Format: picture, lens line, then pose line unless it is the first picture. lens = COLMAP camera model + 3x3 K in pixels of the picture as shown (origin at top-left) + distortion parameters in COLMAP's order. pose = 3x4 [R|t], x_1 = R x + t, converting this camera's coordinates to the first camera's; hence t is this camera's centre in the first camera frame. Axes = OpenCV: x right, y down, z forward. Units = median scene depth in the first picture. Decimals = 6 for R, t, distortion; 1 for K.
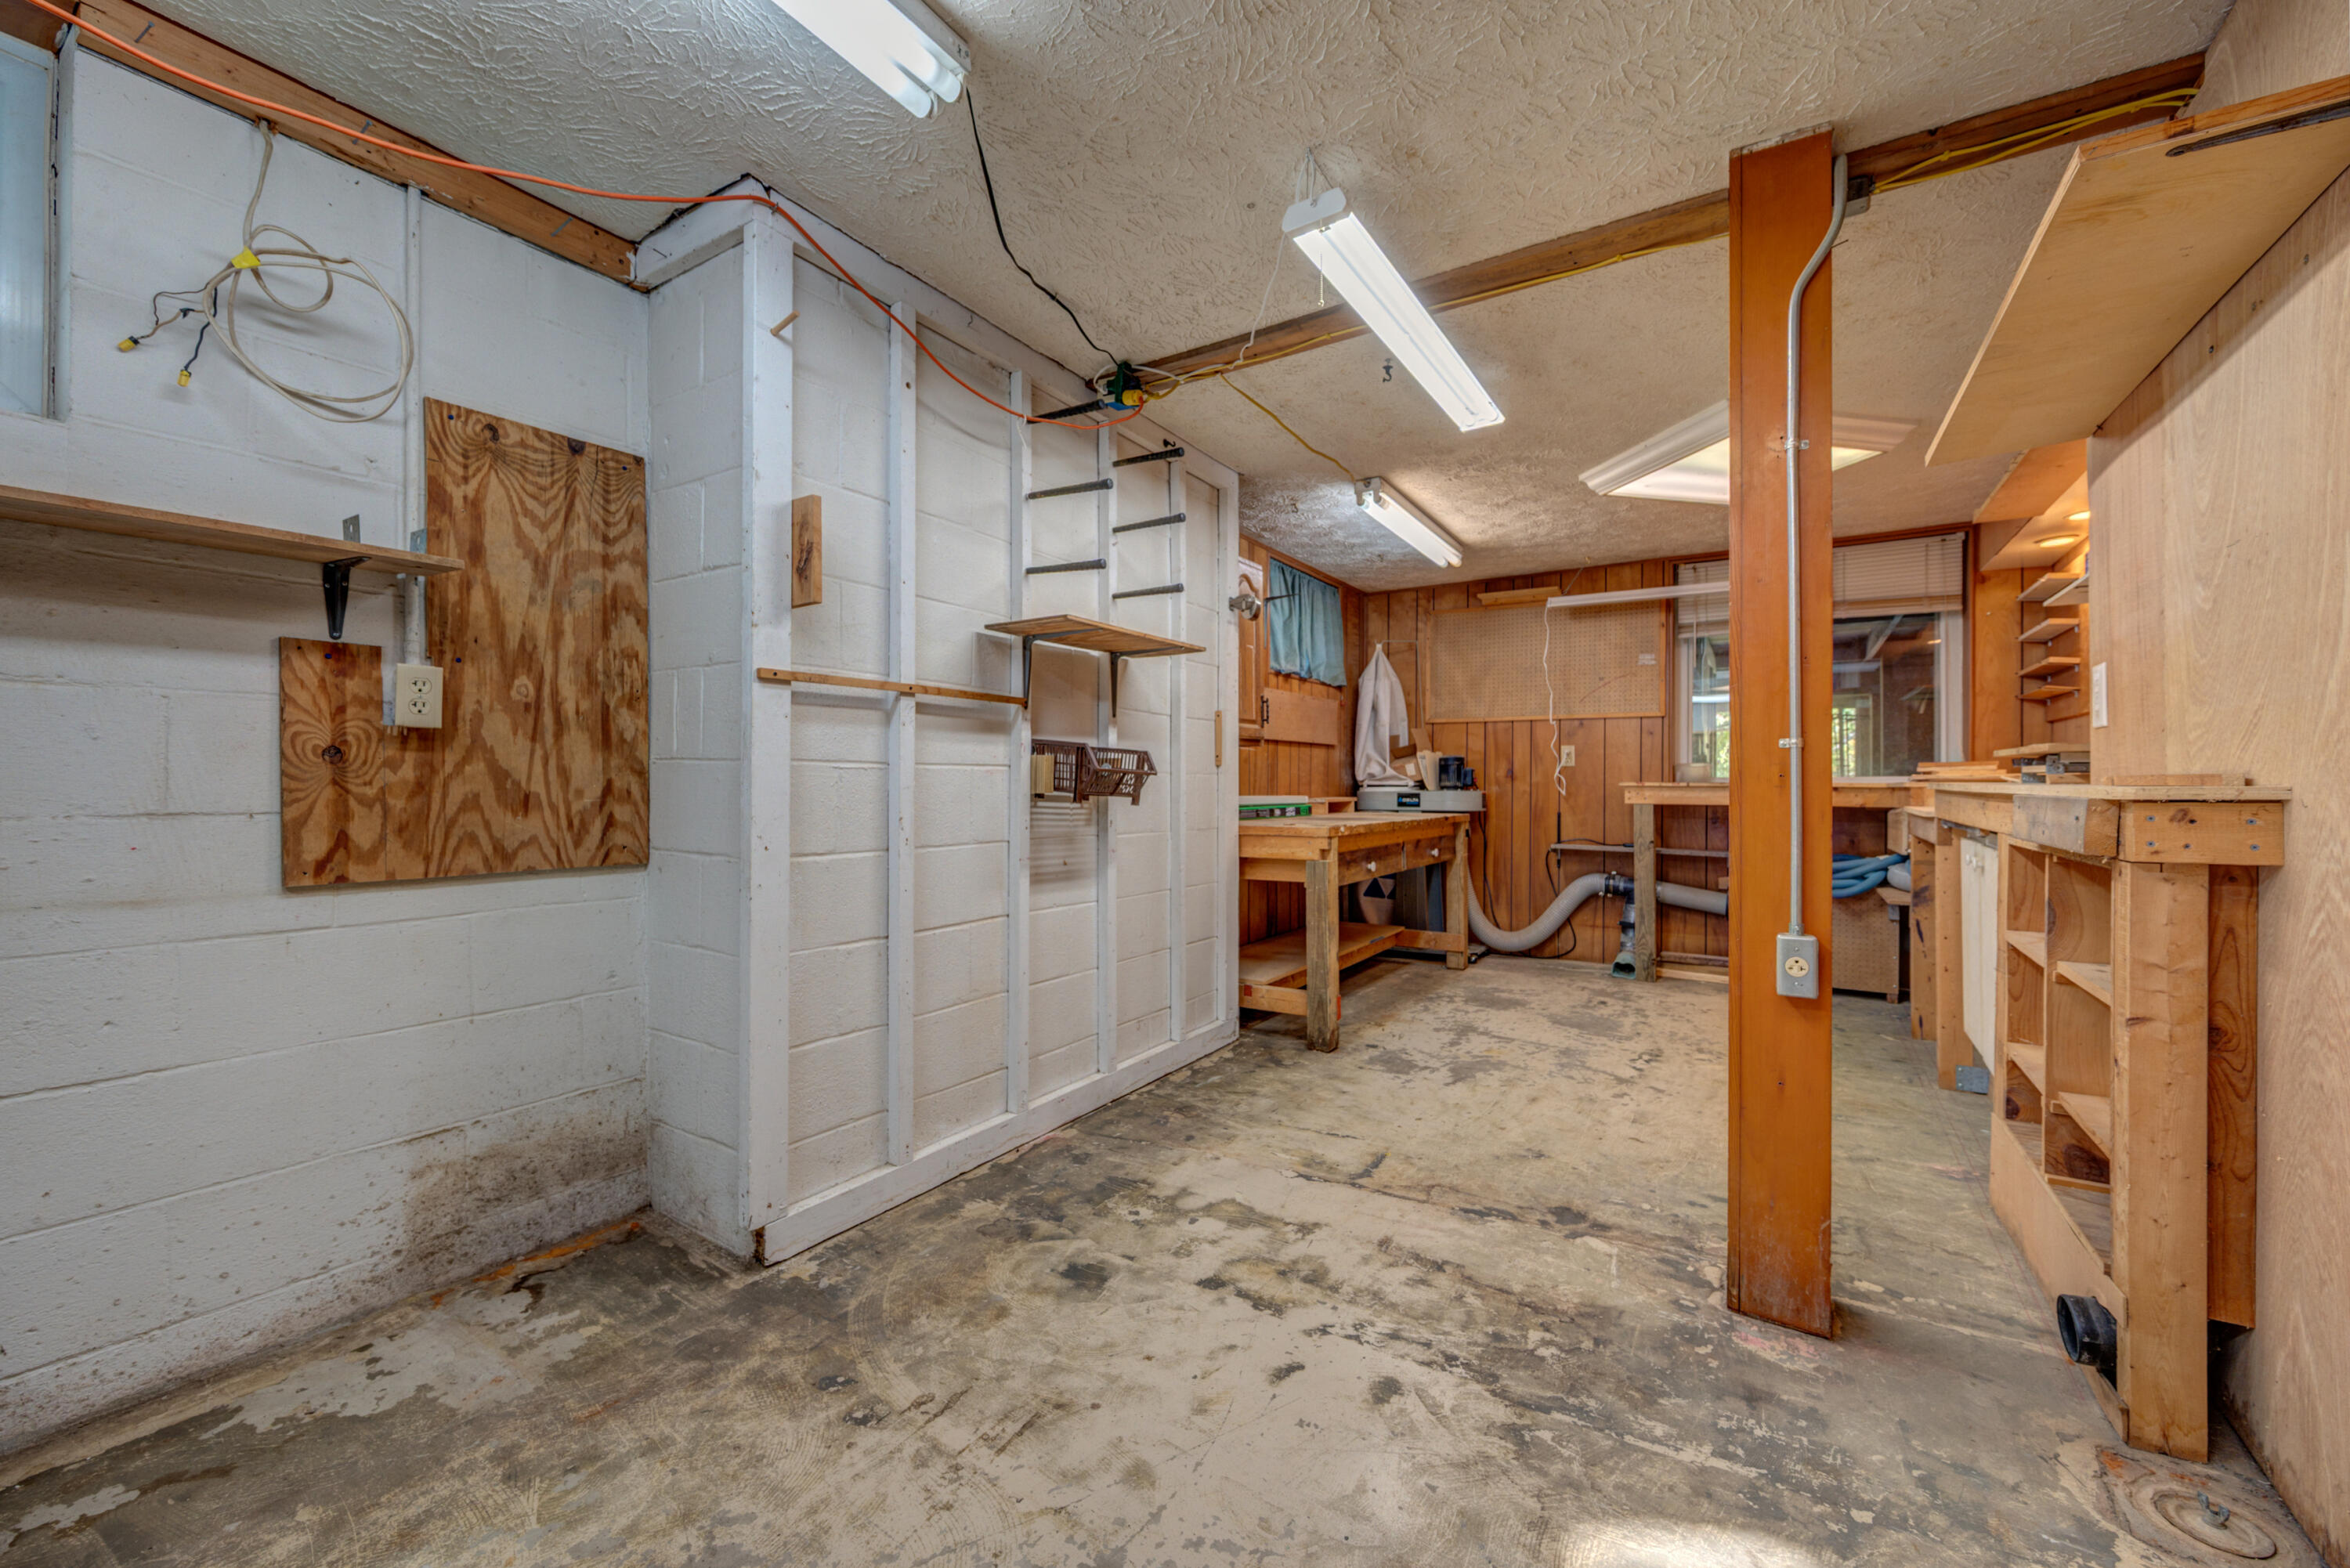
lens RADIAL K [[925.6, 0, 1166.1], [0, 925.6, 784.7], [0, 0, 1]] dist [-0.000411, -0.000519]
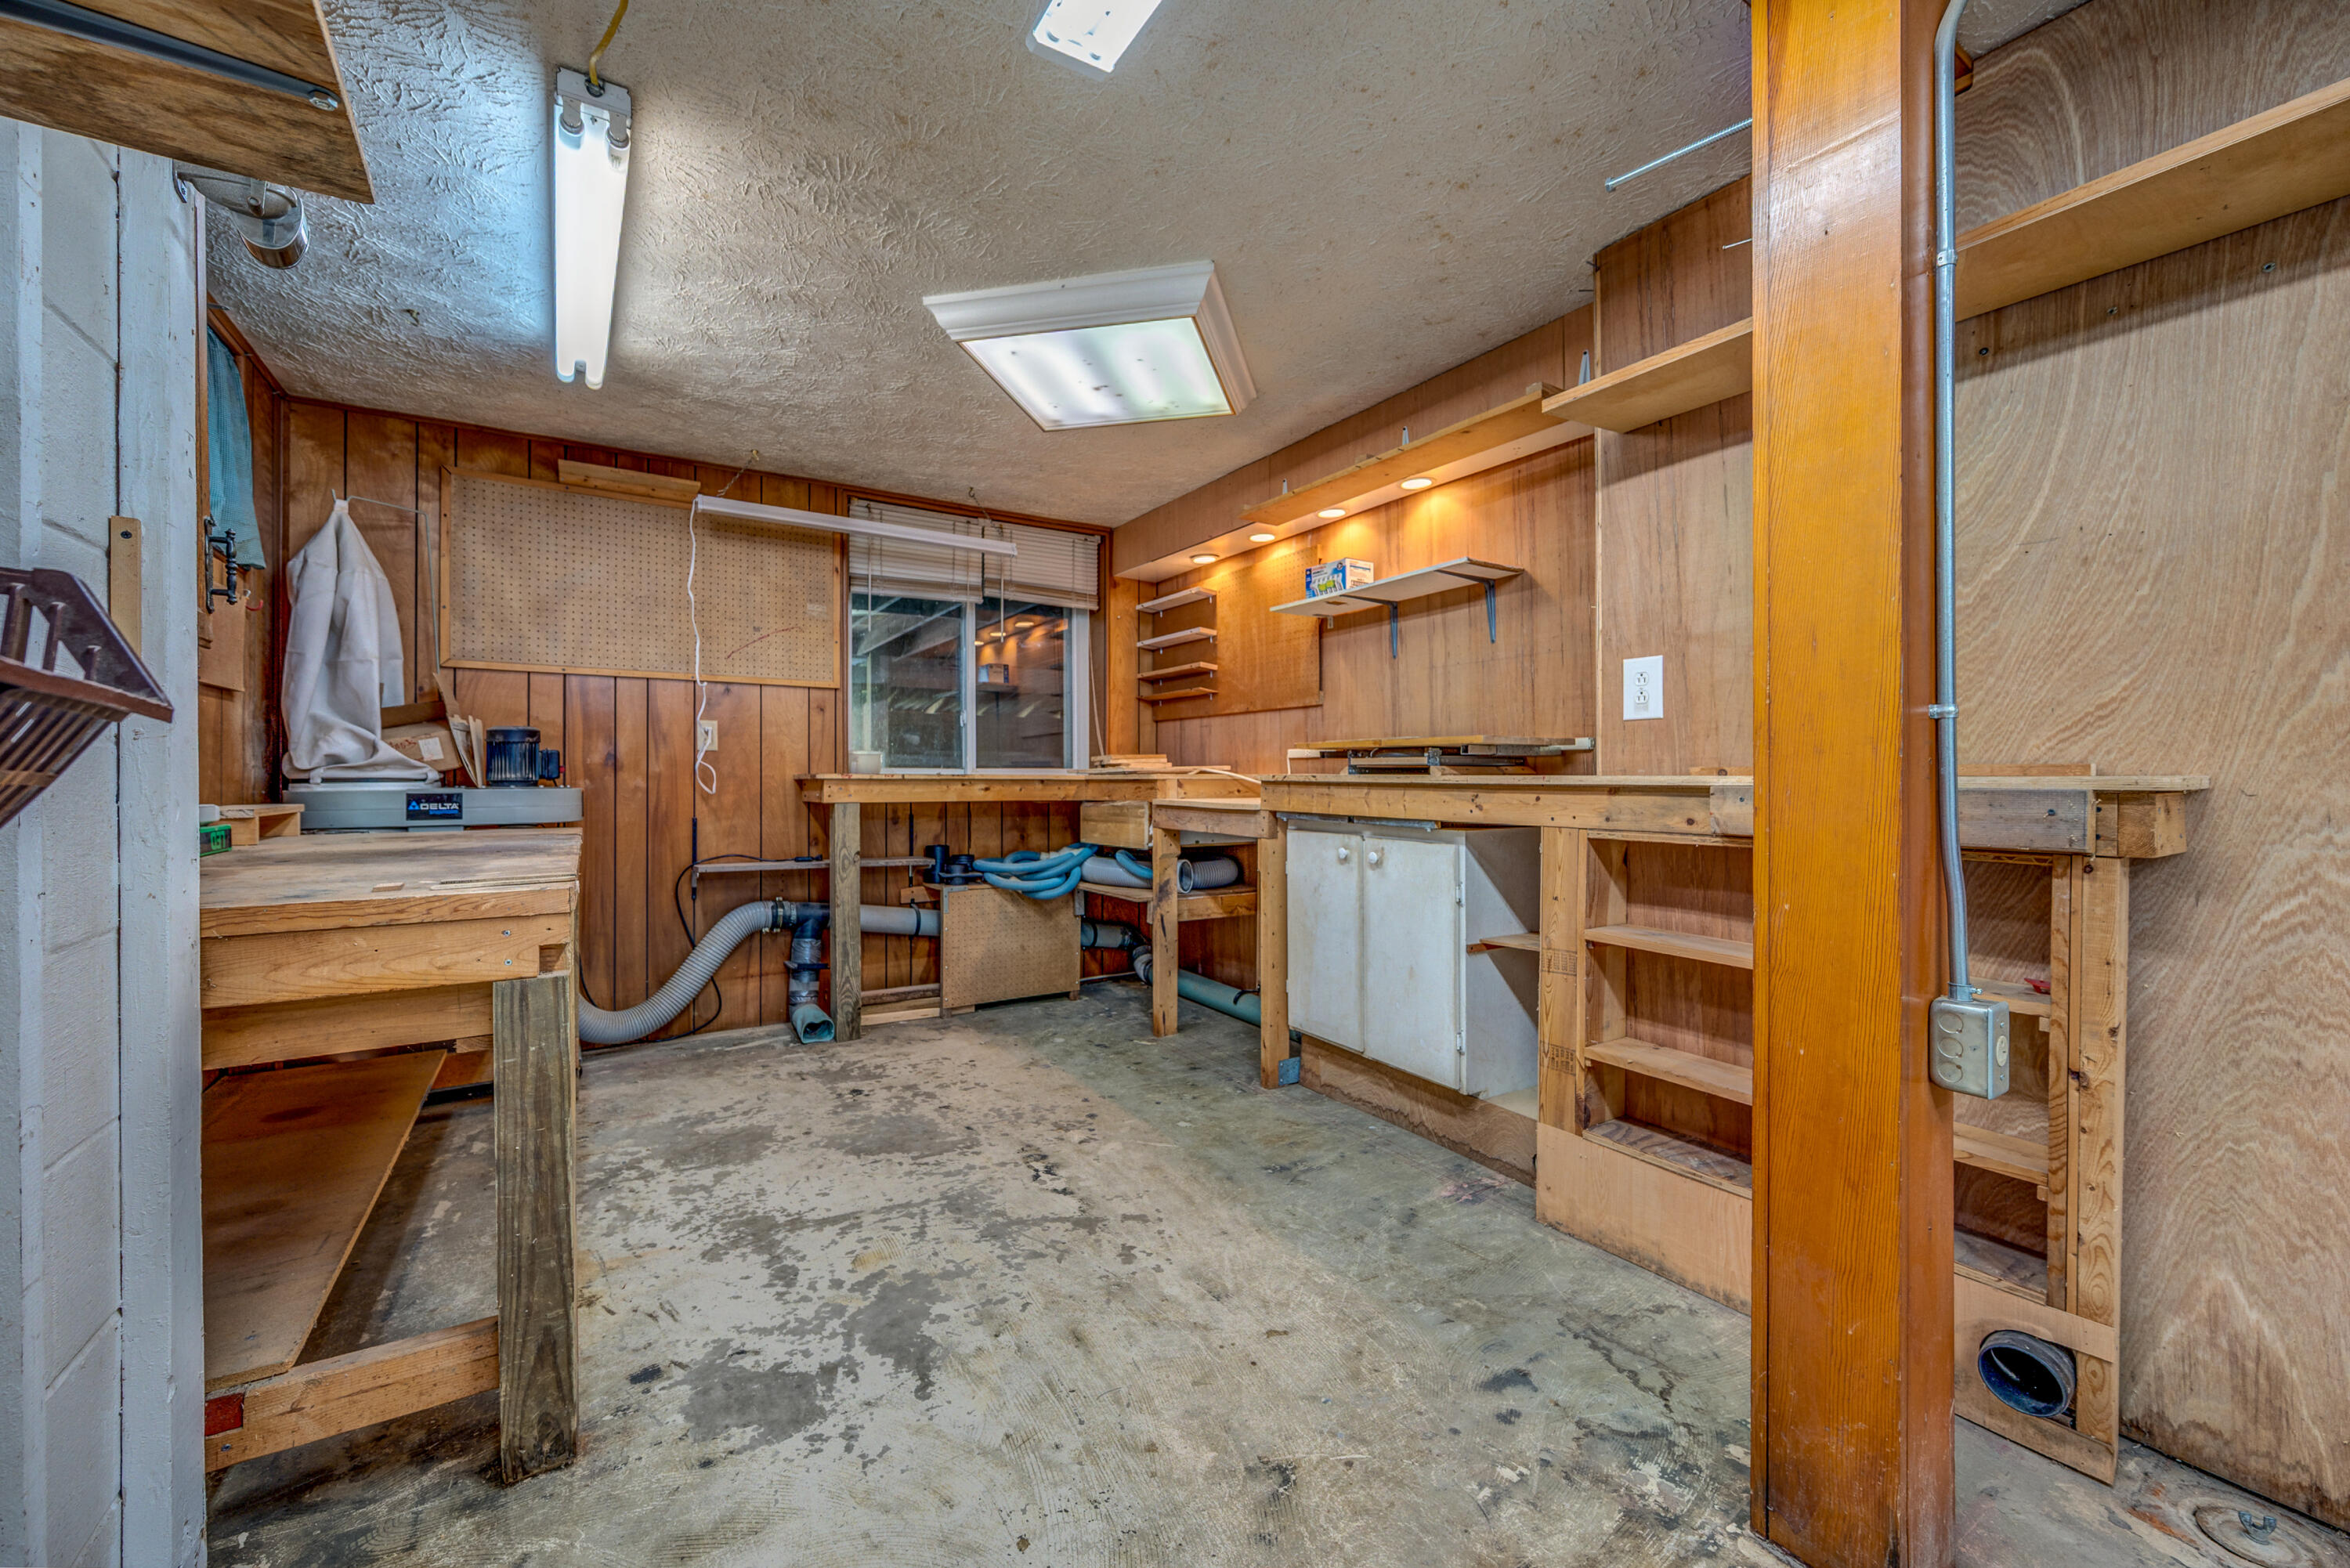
lens RADIAL K [[925.6, 0, 1186.6], [0, 925.6, 781.1], [0, 0, 1]] dist [-0.000411, -0.000519]
pose [[0.405634, -0.004306, 0.914025, -0.060563], [0.001589, 0.999991, 0.004006, 0.000725], [-0.914034, -0.000172, 0.405638, 0.497481]]
